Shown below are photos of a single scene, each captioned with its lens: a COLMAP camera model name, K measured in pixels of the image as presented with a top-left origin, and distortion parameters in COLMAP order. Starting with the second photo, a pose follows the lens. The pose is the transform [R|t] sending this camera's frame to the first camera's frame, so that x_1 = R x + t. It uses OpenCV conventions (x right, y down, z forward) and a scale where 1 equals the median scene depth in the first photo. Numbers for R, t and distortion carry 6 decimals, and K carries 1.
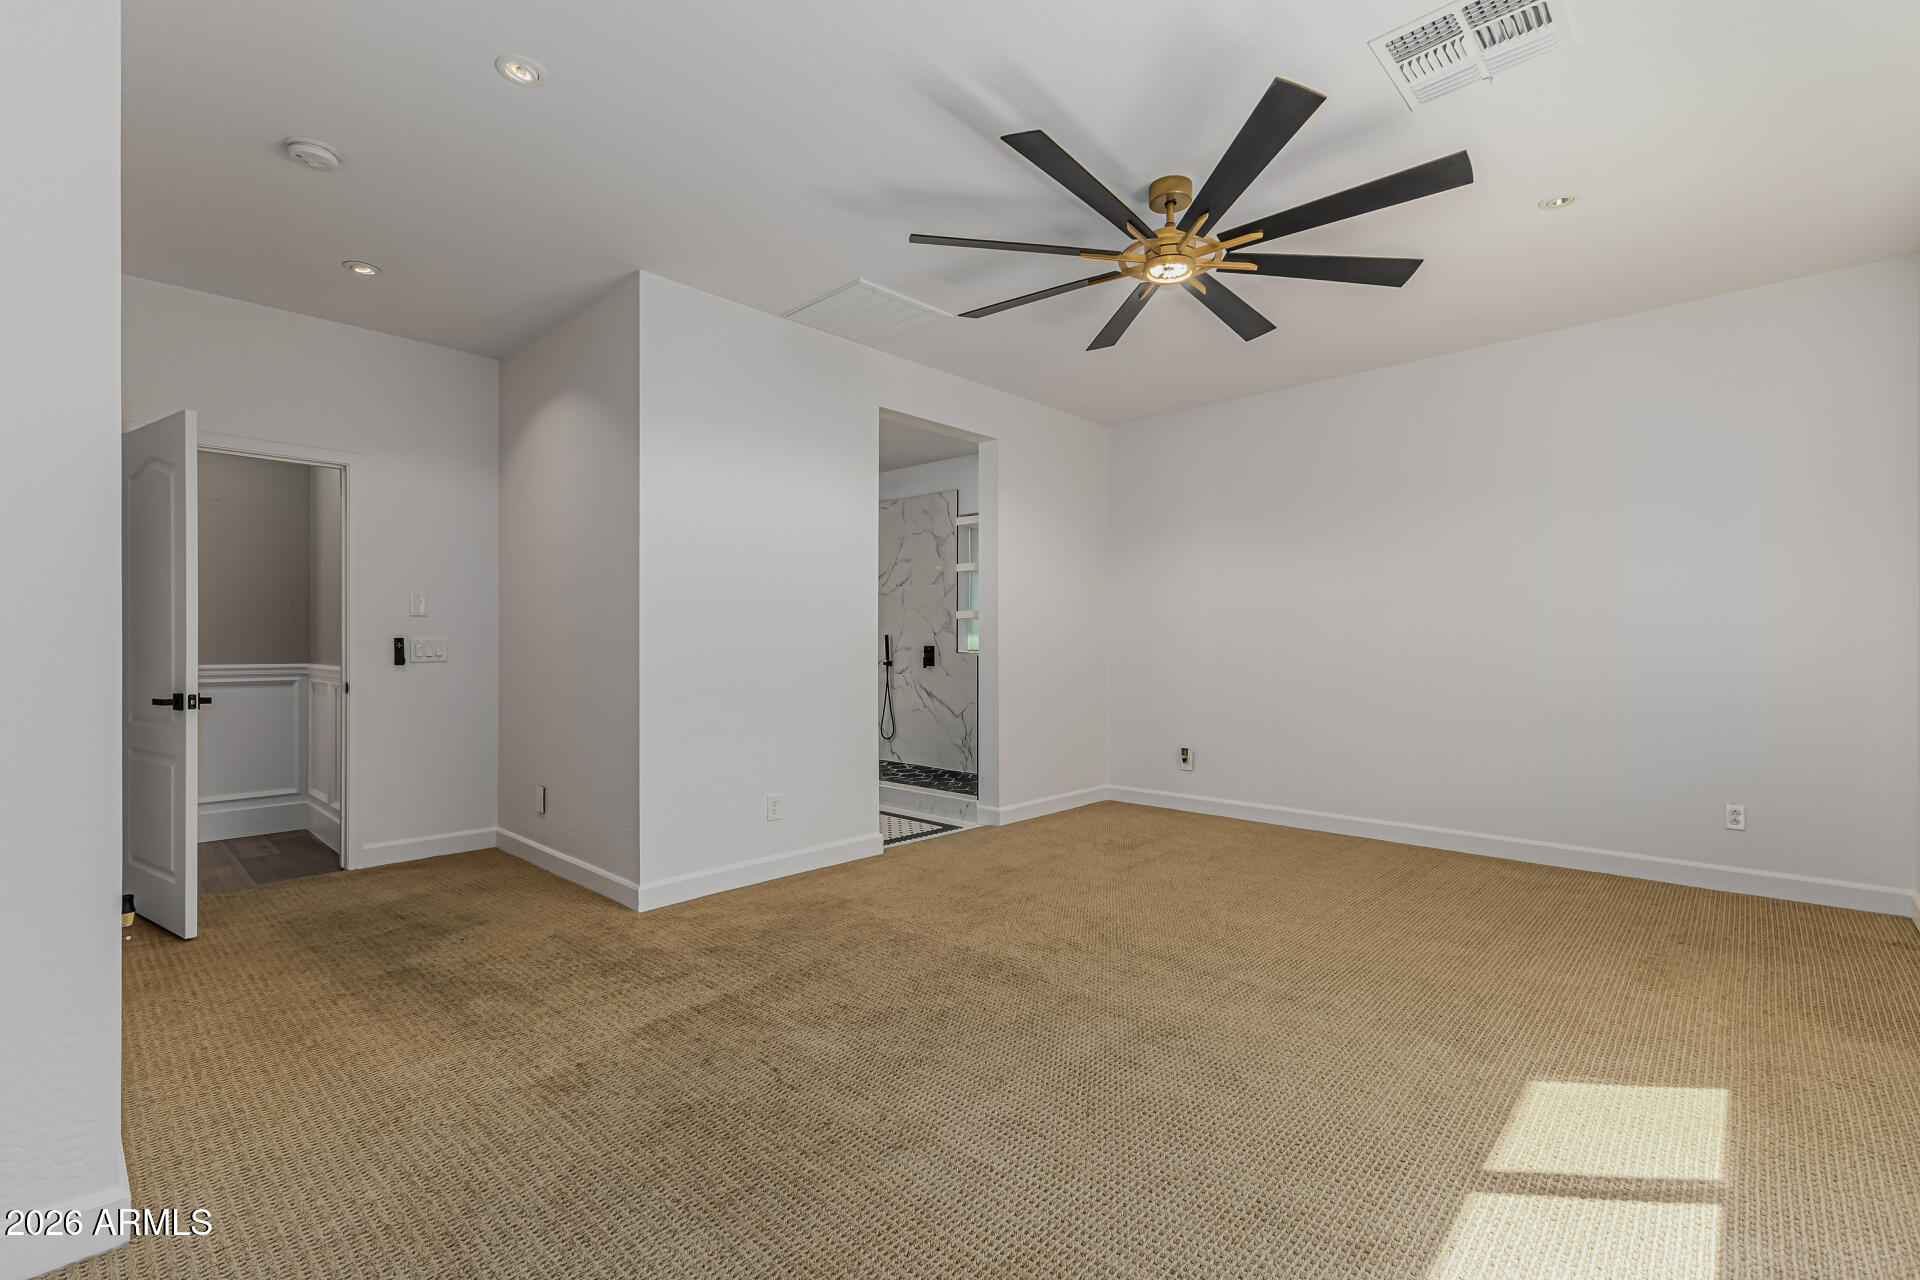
lens RADIAL K [[831.6, 0, 951.7], [0, 831.6, 642.2], [0, 0, 1]] dist [0.013237, -0.001673]
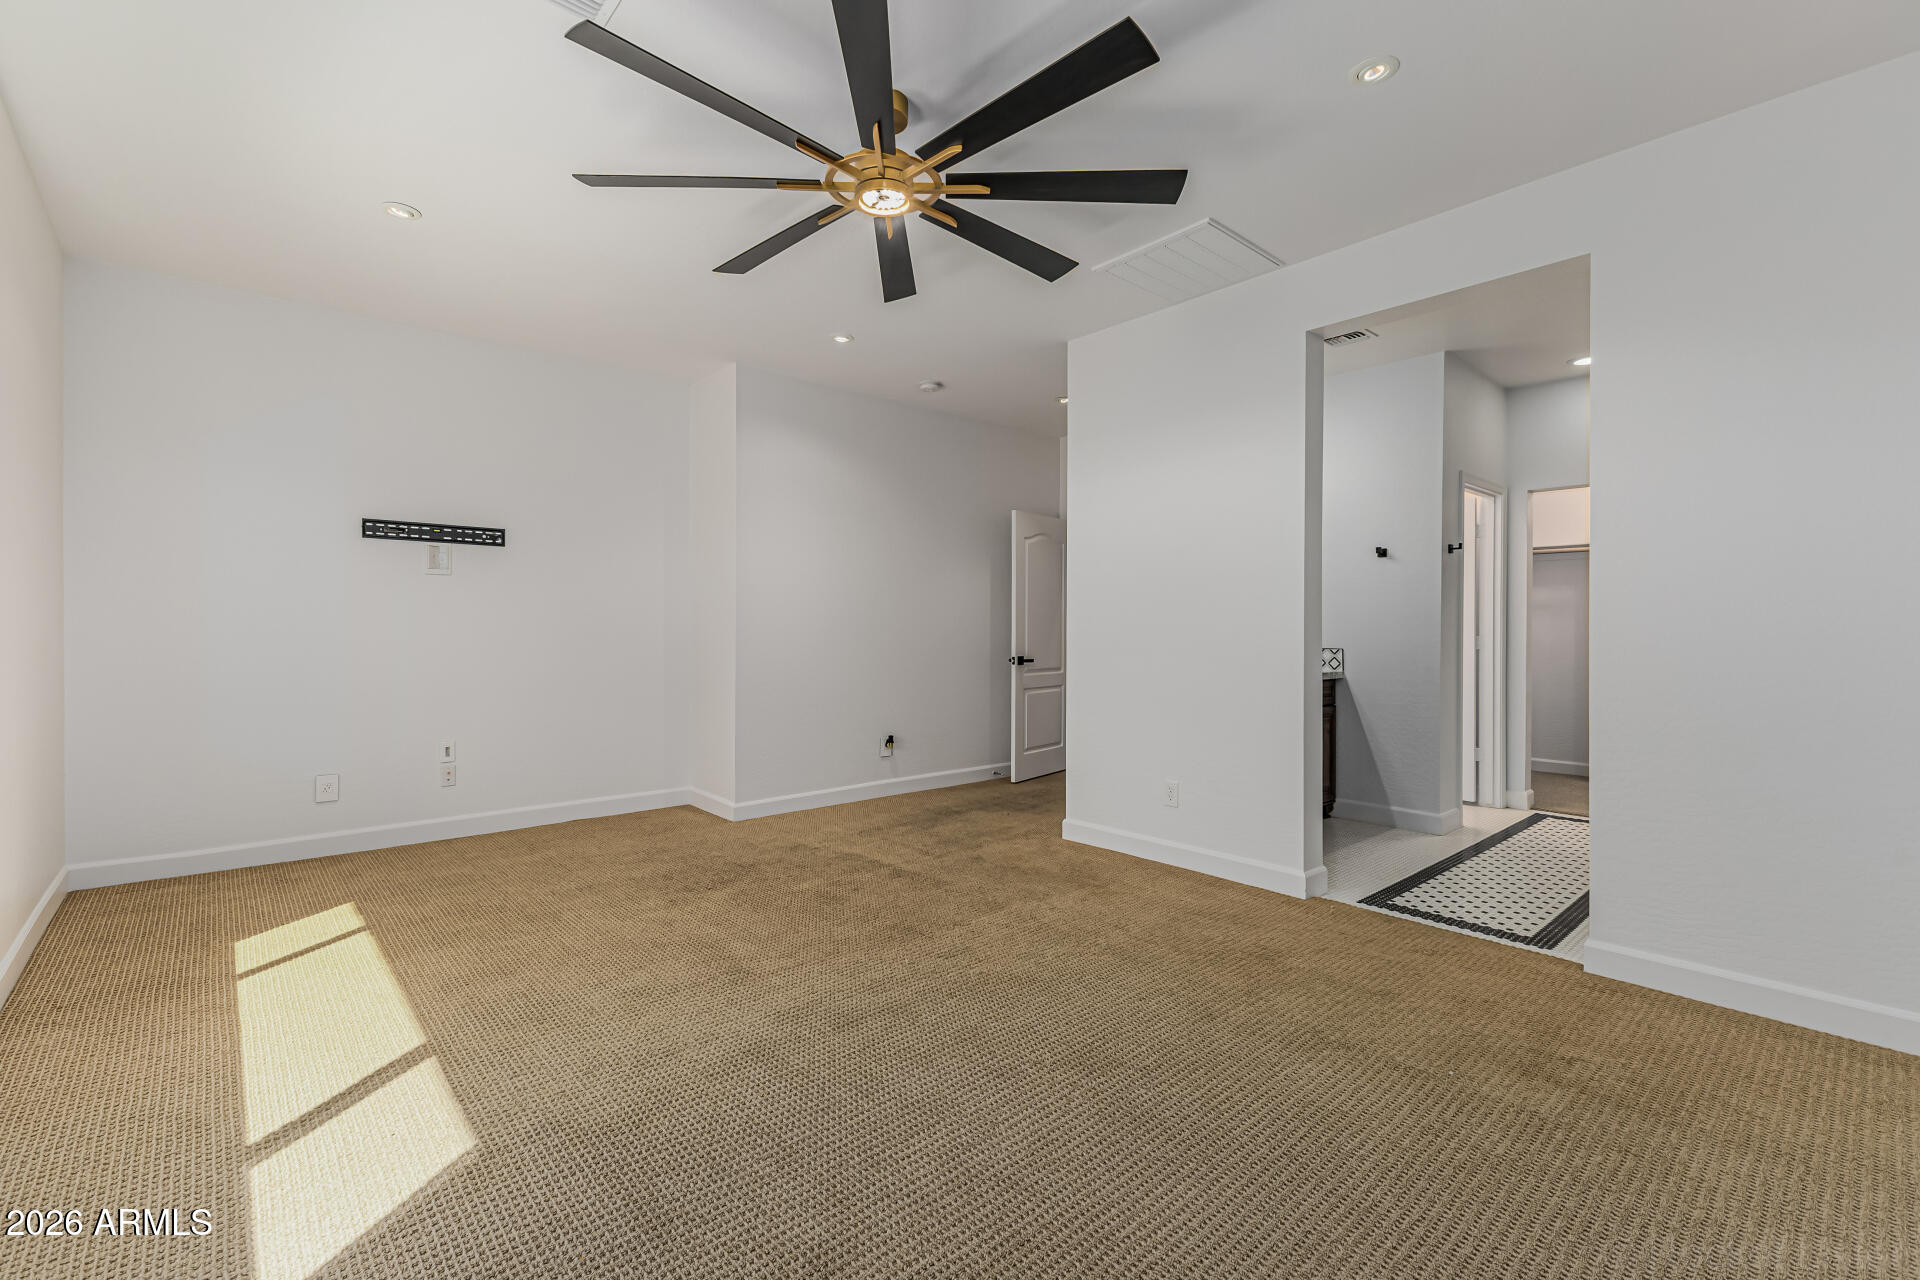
lens RADIAL K [[831.6, 0, 953.6], [0, 831.6, 632.6], [0, 0, 1]] dist [0.013237, -0.001673]
pose [[-0.087447, -0.000963, -0.996169, 1.037035], [-0.000644, 0.999999, -0.000910, 0.012989], [0.996169, 0.000562, -0.087448, 1.084814]]
